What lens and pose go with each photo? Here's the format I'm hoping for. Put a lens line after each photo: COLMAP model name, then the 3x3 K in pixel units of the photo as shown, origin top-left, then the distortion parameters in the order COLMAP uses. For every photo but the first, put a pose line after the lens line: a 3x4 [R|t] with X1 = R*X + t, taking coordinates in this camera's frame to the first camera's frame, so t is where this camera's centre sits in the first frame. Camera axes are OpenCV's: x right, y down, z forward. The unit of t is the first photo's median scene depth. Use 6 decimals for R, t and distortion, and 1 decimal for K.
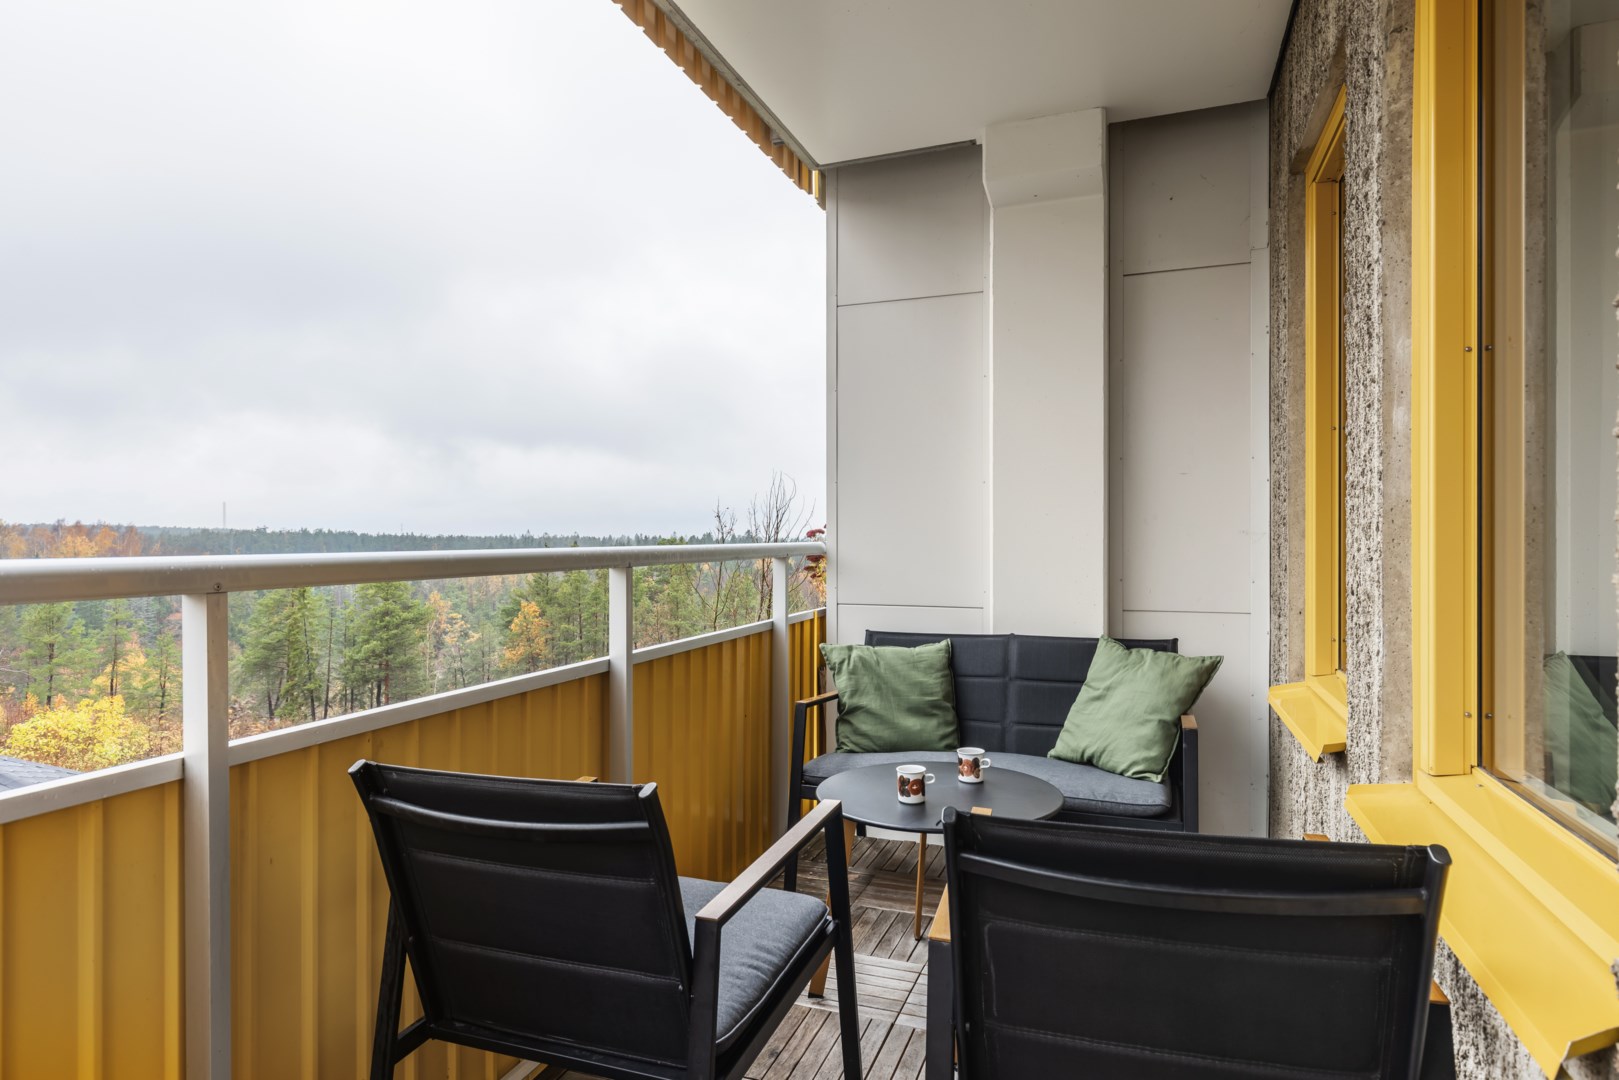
lens RADIAL K [[882.8, 0, 809.5], [0, 882.8, 540.0], [0, 0, 1]] dist [0.002364, -0.000055]
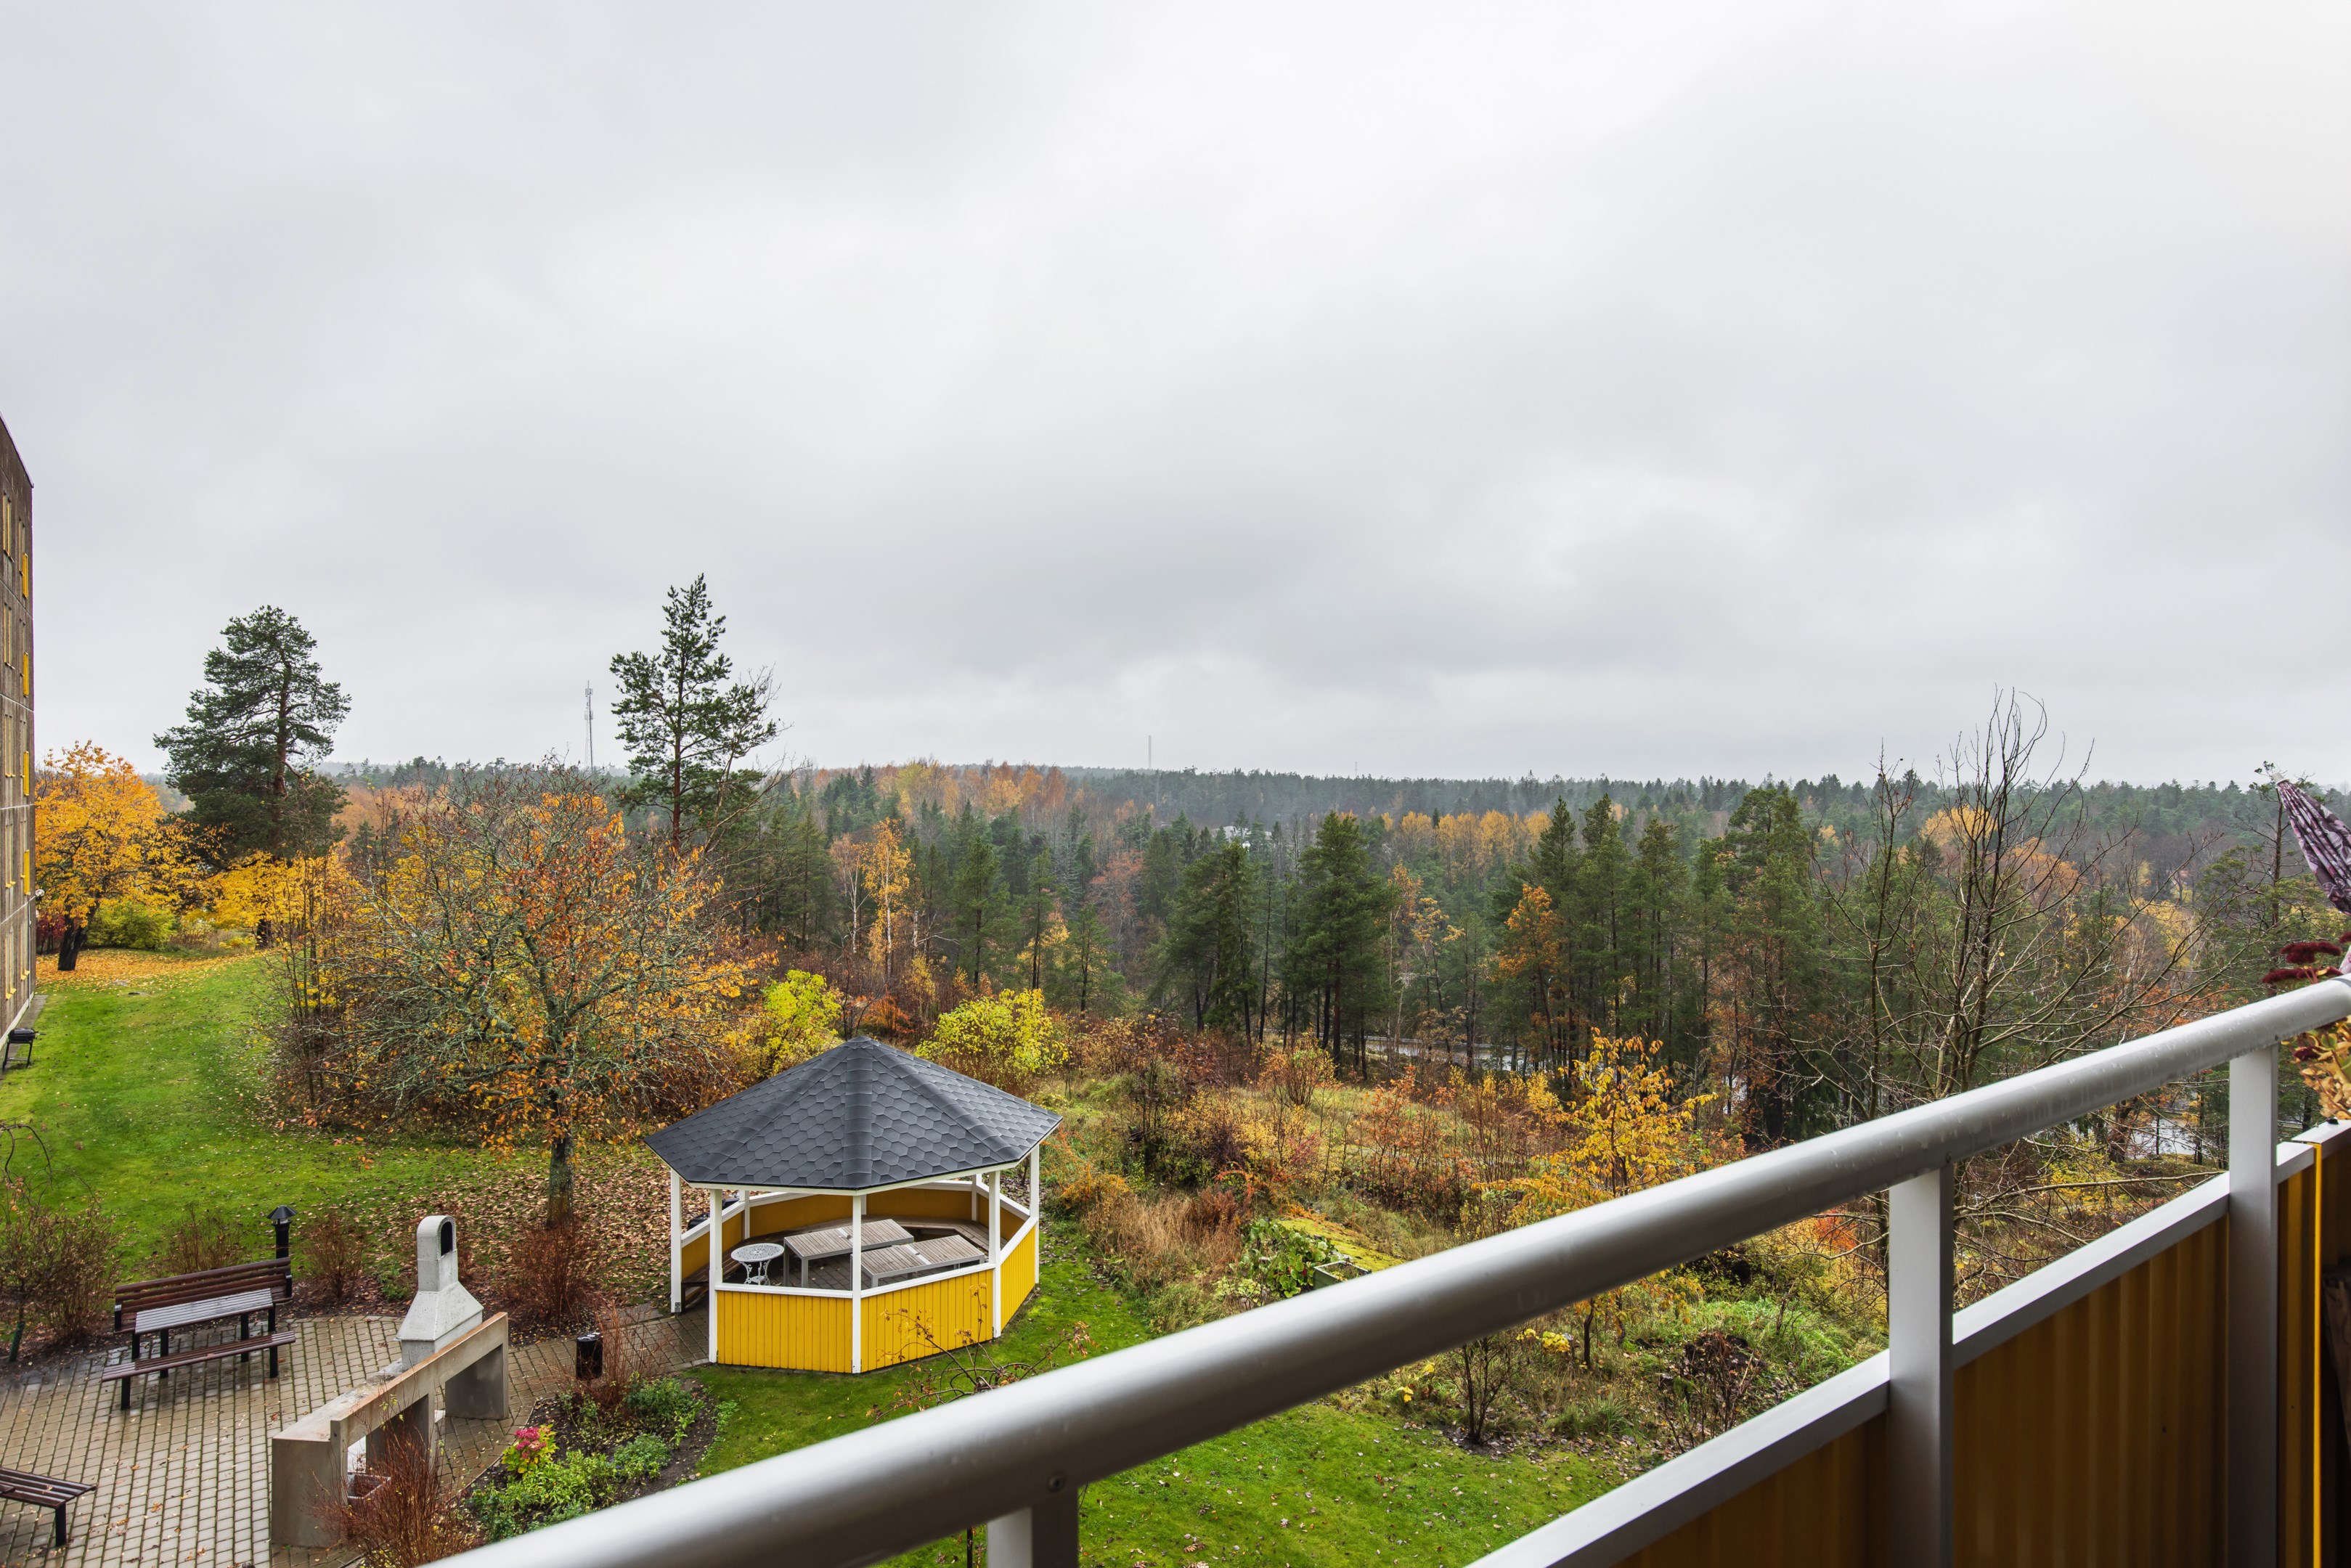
lens RADIAL K [[1347.3, 0, 1175.5], [0, 1347.3, 784.0], [0, 0, 1]] dist [0.008864, -0.000407]
pose [[0.844197, 0.003545, -0.536021, -0.116776], [-0.004220, 0.999991, -0.000033, -0.103650], [0.536016, 0.002289, 0.844205, 0.204720]]
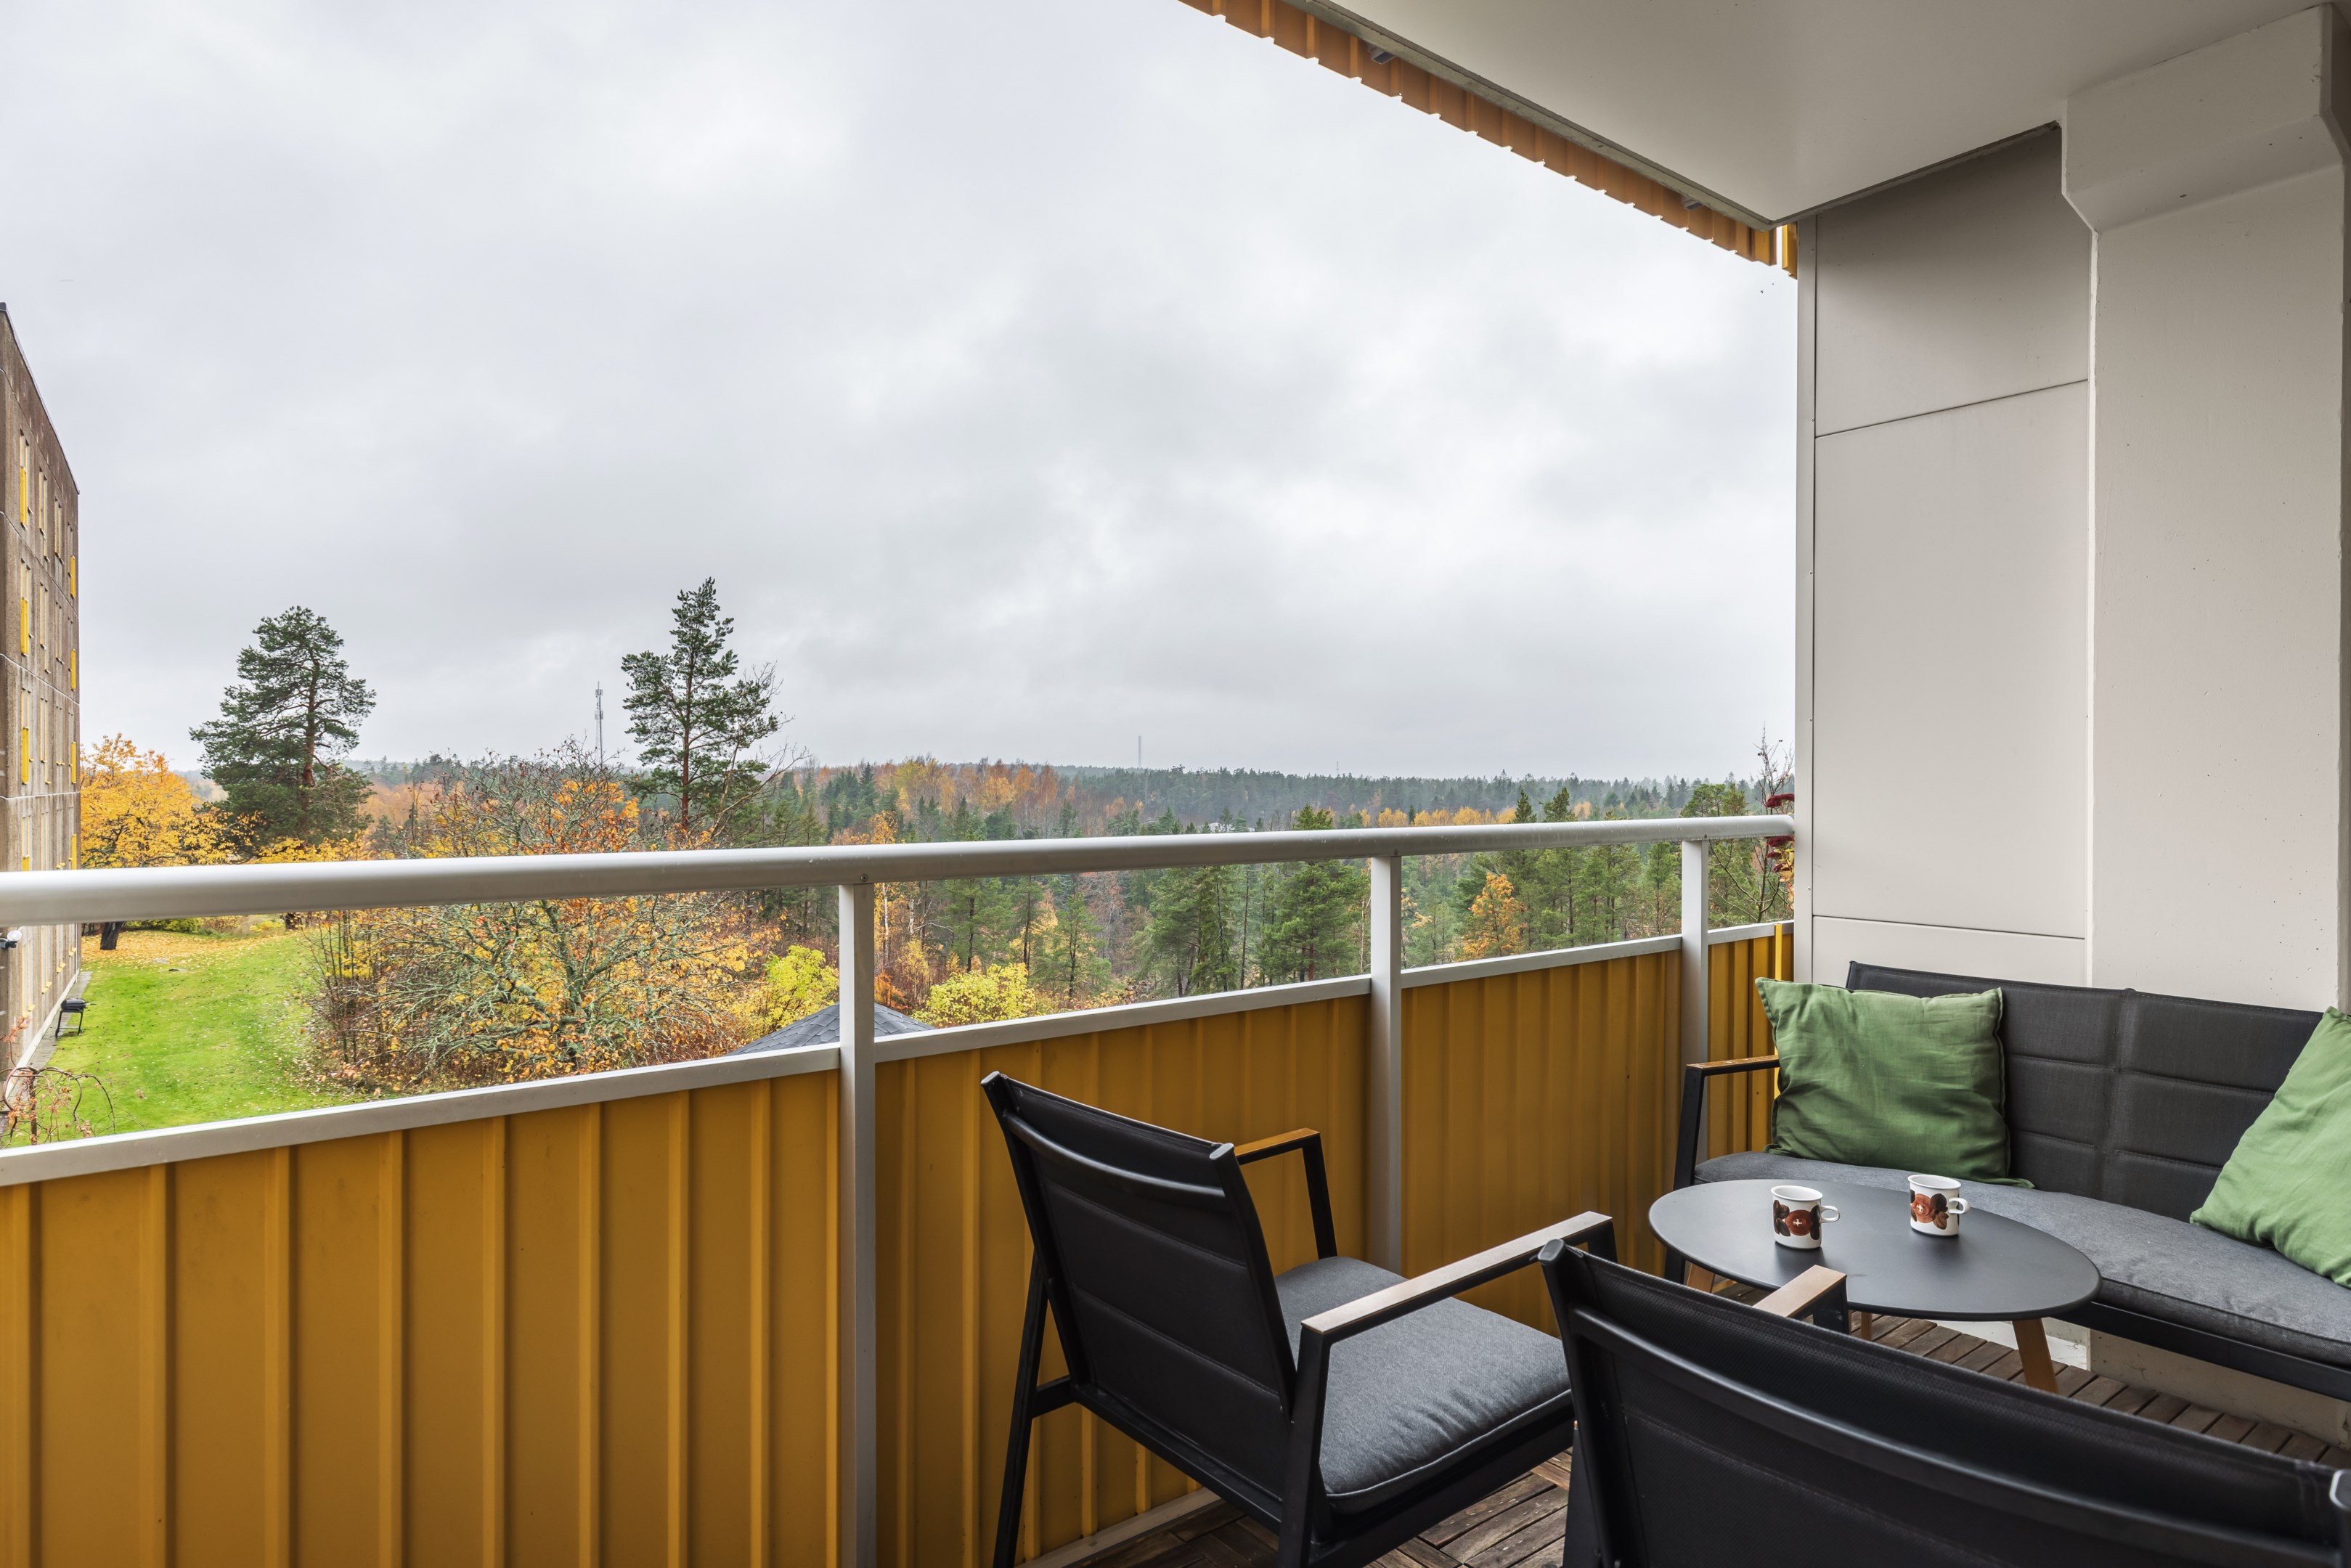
lens RADIAL K [[1294.1, 0, 1175.5], [0, 1294.1, 784.0], [0, 0, 1]] dist [0.003710, -0.000846]
pose [[0.848966, 0.005338, -0.528420, 0.152345], [-0.005546, 0.999984, 0.001192, -0.021678], [0.528418, 0.001918, 0.848982, -0.015567]]
